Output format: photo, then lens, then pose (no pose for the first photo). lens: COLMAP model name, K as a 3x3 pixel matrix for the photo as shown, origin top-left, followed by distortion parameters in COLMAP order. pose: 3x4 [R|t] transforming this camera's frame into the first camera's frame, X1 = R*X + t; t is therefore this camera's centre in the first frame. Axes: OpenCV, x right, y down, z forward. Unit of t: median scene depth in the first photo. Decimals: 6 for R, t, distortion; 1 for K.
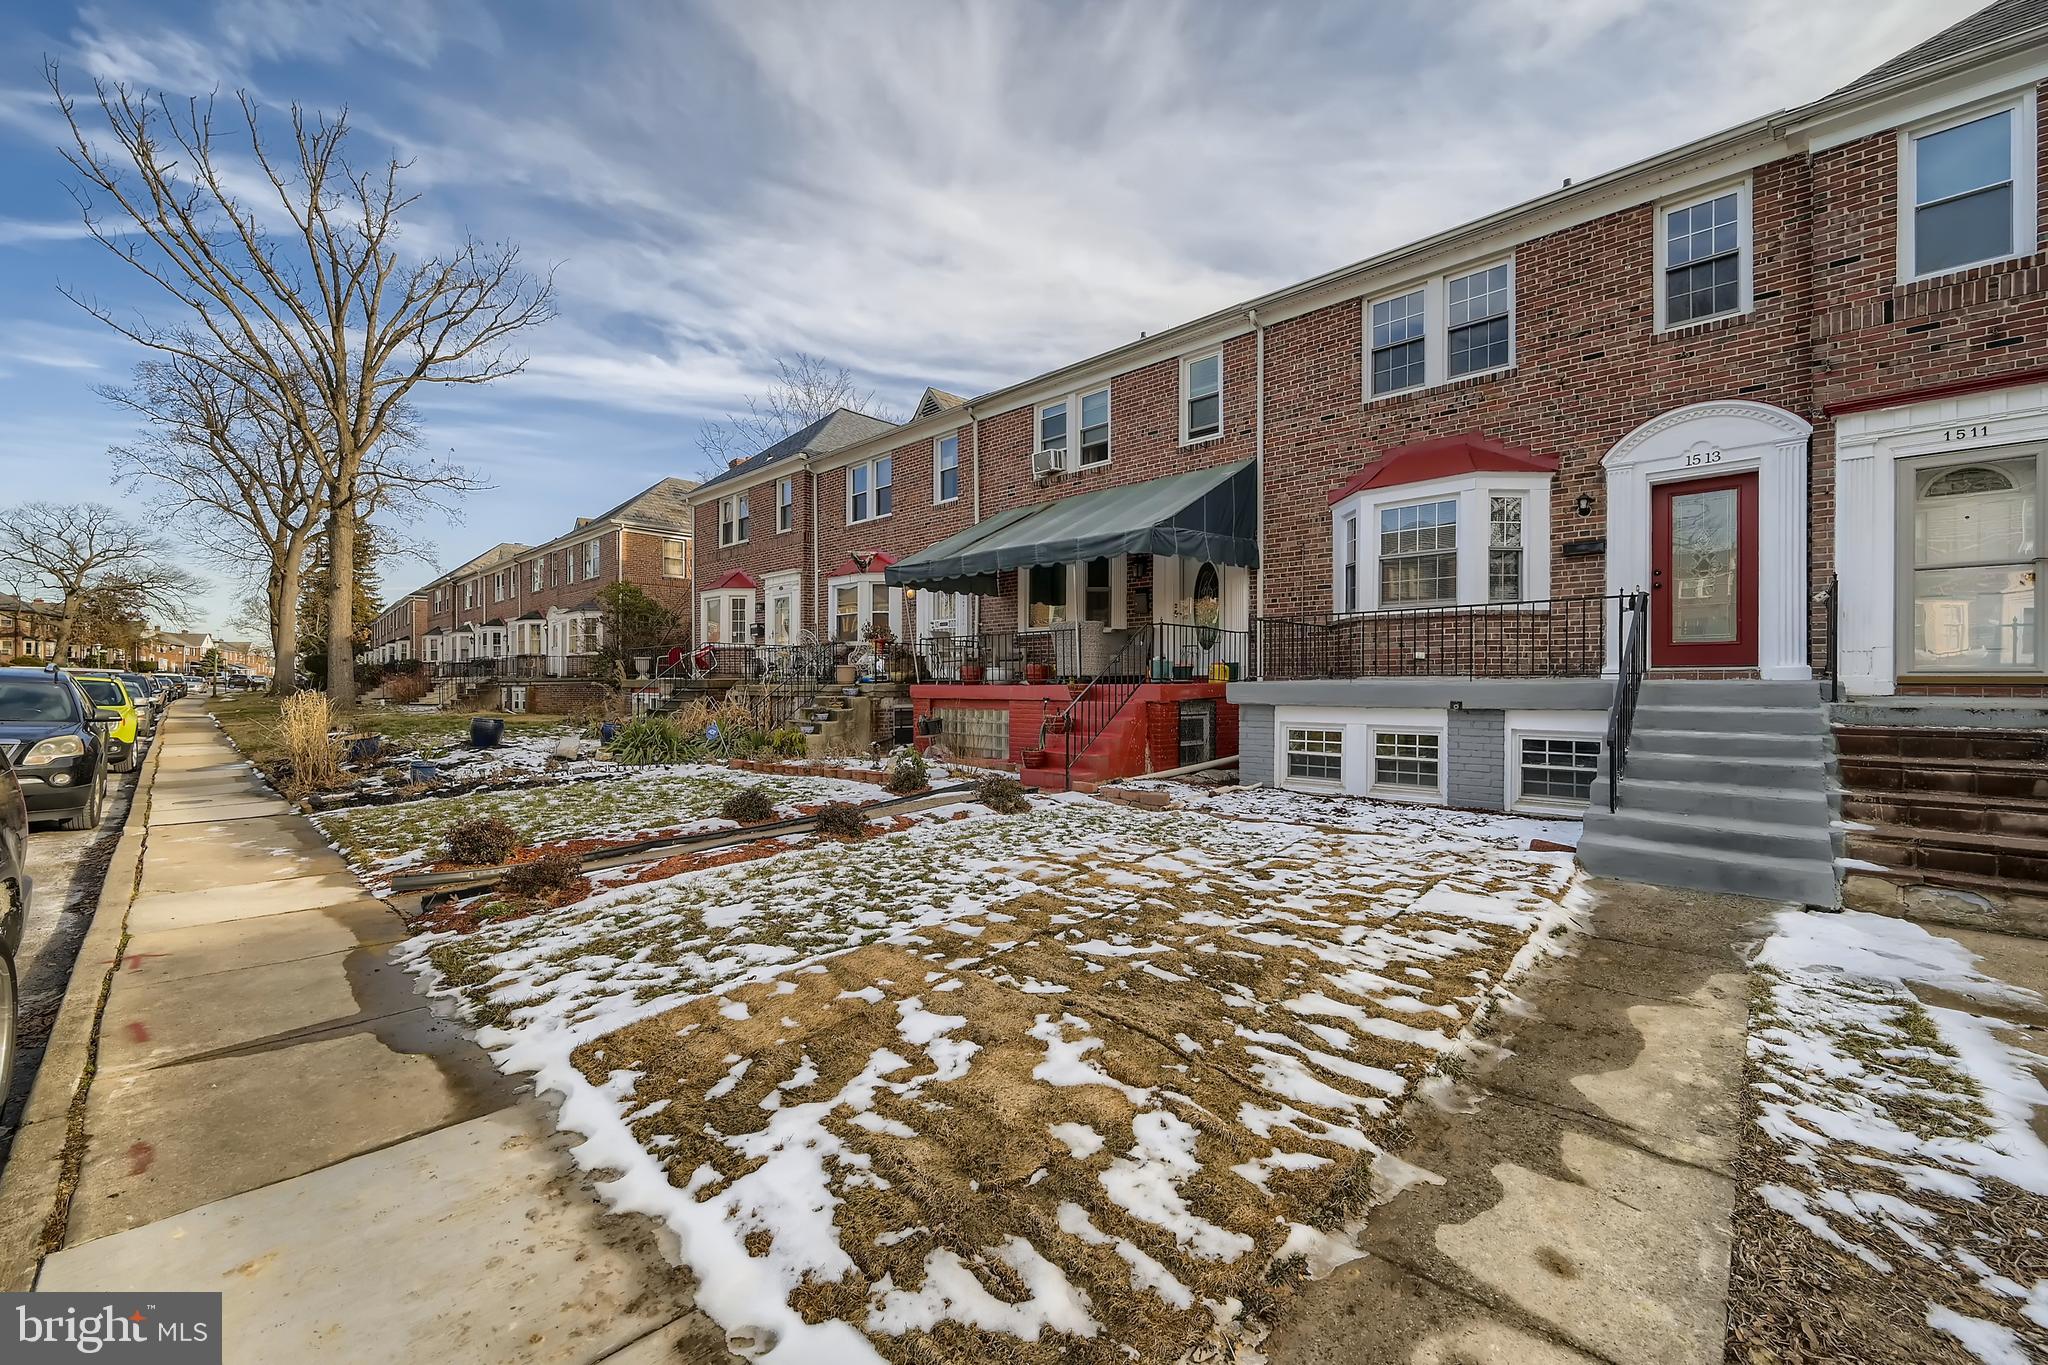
lens RADIAL K [[813.6, 0, 1018.7], [0, 813.6, 689.6], [0, 0, 1]] dist [0.000133, -0.000085]
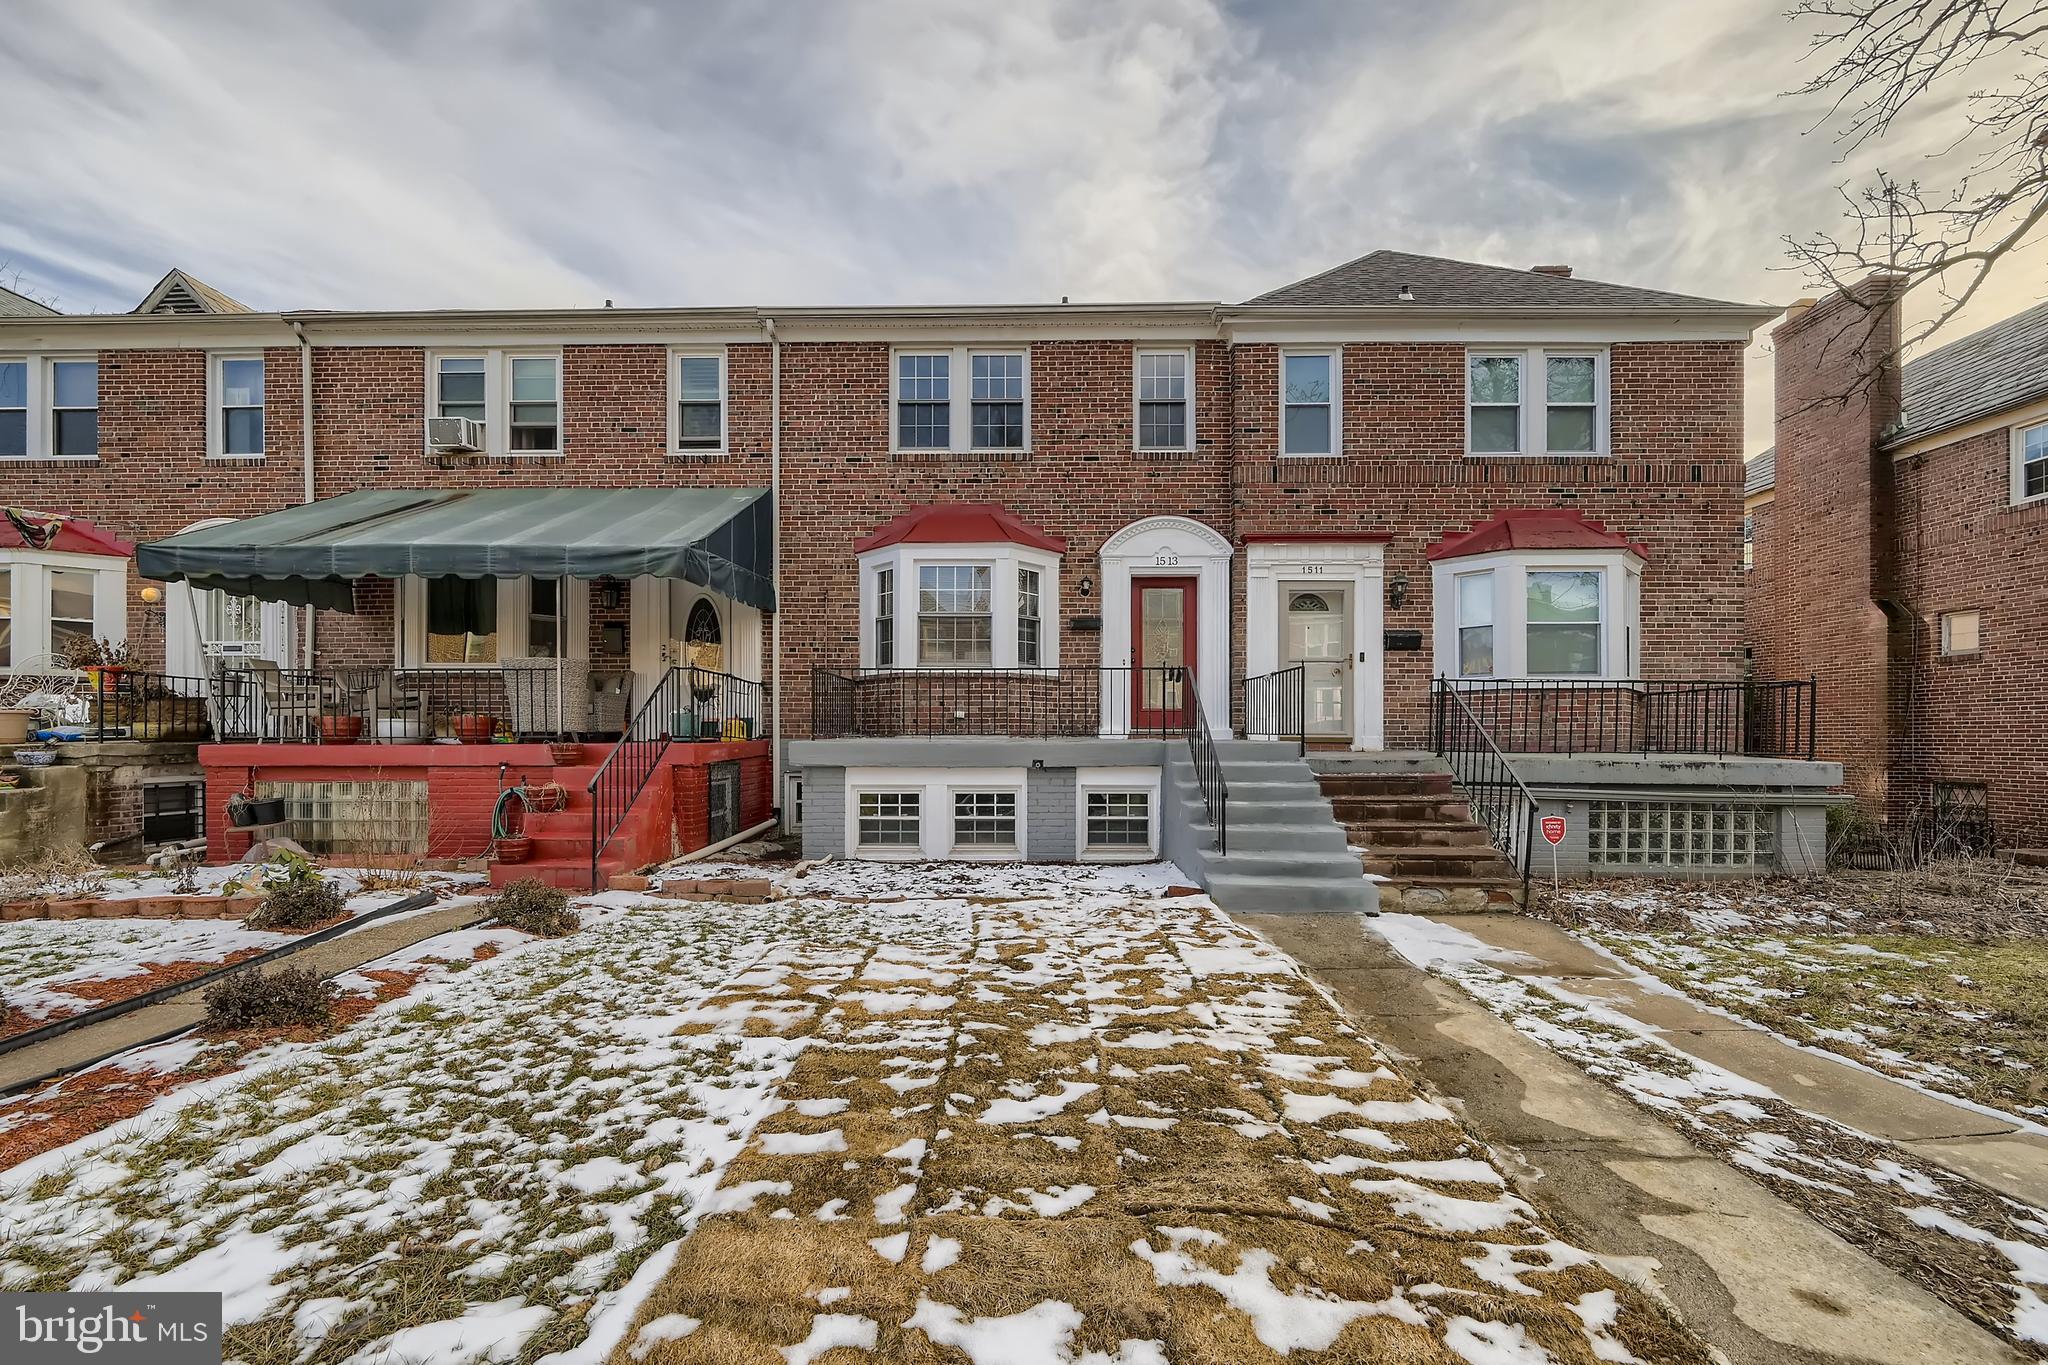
lens RADIAL K [[842.6, 0, 1023.2], [0, 842.6, 742.1], [0, 0, 1]] dist [0.000931, -0.000205]
pose [[0.731456, -0.001251, 0.681888, -0.183833], [0.004920, 0.999982, -0.003443, -0.004140], [-0.681871, 0.005874, 0.731449, 0.198780]]
